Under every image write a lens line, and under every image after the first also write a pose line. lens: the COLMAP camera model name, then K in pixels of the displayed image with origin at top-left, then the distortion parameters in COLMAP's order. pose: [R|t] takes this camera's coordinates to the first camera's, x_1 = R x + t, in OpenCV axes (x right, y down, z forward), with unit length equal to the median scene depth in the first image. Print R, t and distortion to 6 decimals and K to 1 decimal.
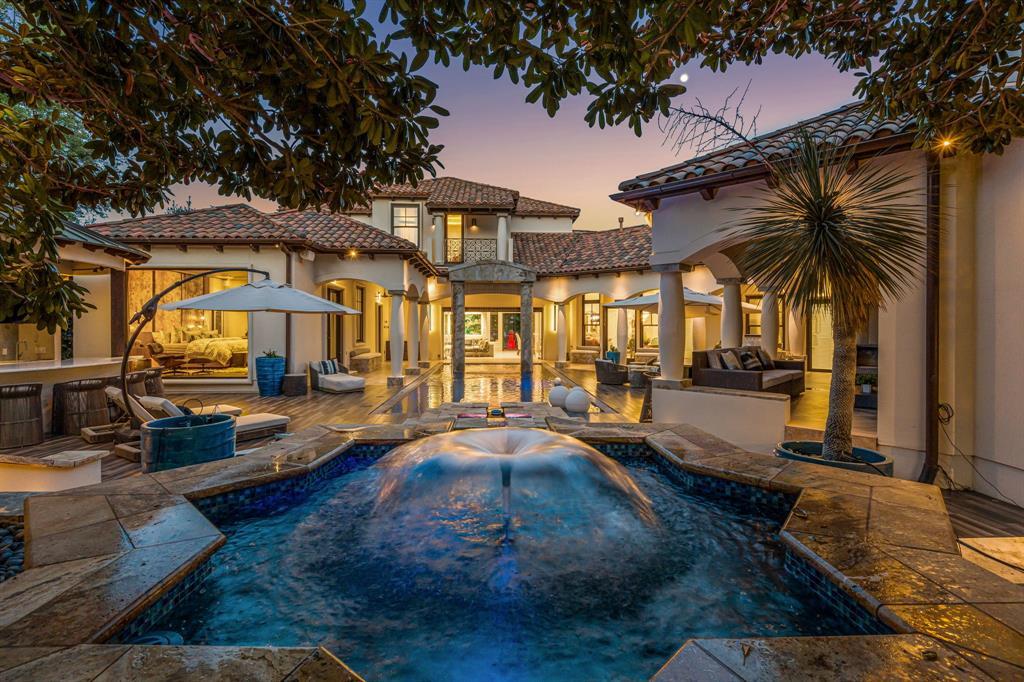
lens RADIAL K [[464.7, 0, 510.2], [0, 464.7, 333.5], [0, 0, 1]] dist [-0.009431, 0.004619]
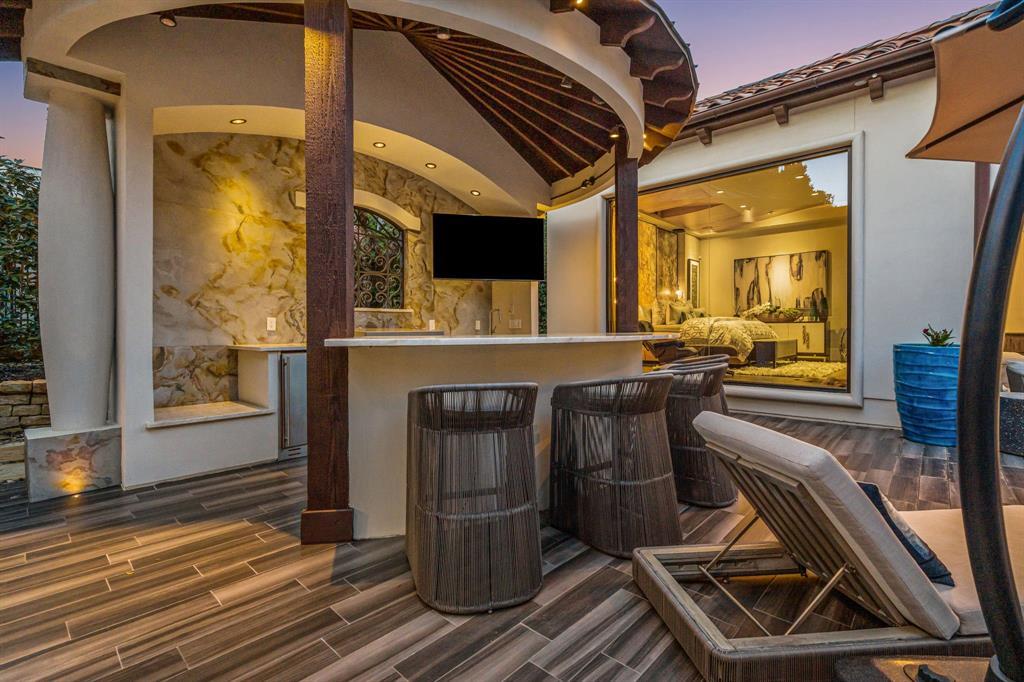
lens RADIAL K [[464.7, 0, 508.2], [0, 464.7, 336.3], [0, 0, 1]] dist [-0.009431, 0.004619]
pose [[0.704284, 0.006738, -0.709887, -0.500418], [-0.008326, 0.999965, 0.001232, 0.046716], [0.709870, 0.005043, 0.704315, 0.477038]]
